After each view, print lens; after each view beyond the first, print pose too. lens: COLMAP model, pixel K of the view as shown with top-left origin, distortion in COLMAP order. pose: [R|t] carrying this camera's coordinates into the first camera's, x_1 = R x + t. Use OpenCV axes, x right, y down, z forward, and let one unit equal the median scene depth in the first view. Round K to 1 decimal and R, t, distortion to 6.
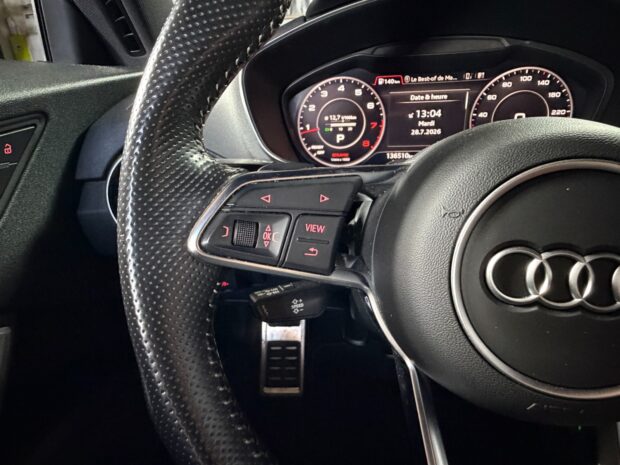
lens RADIAL K [[377.9, 0, 286.5], [0, 377.9, 230.3], [0, 0, 1]] dist [-0.001269, 0.001968]
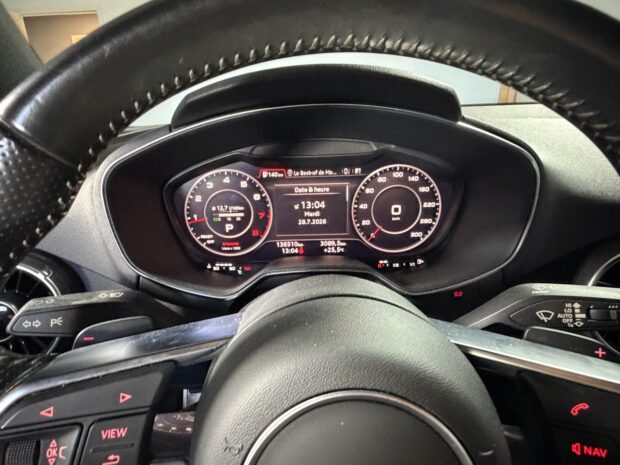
lens RADIAL K [[377.9, 0, 292.6], [0, 377.9, 222.2], [0, 0, 1]] dist [-0.001269, 0.001968]
pose [[0.987922, -0.029040, 0.152209, 0.174764], [0.041477, 0.995997, -0.079184, -0.195011], [-0.149300, 0.084540, 0.985171, 0.010744]]
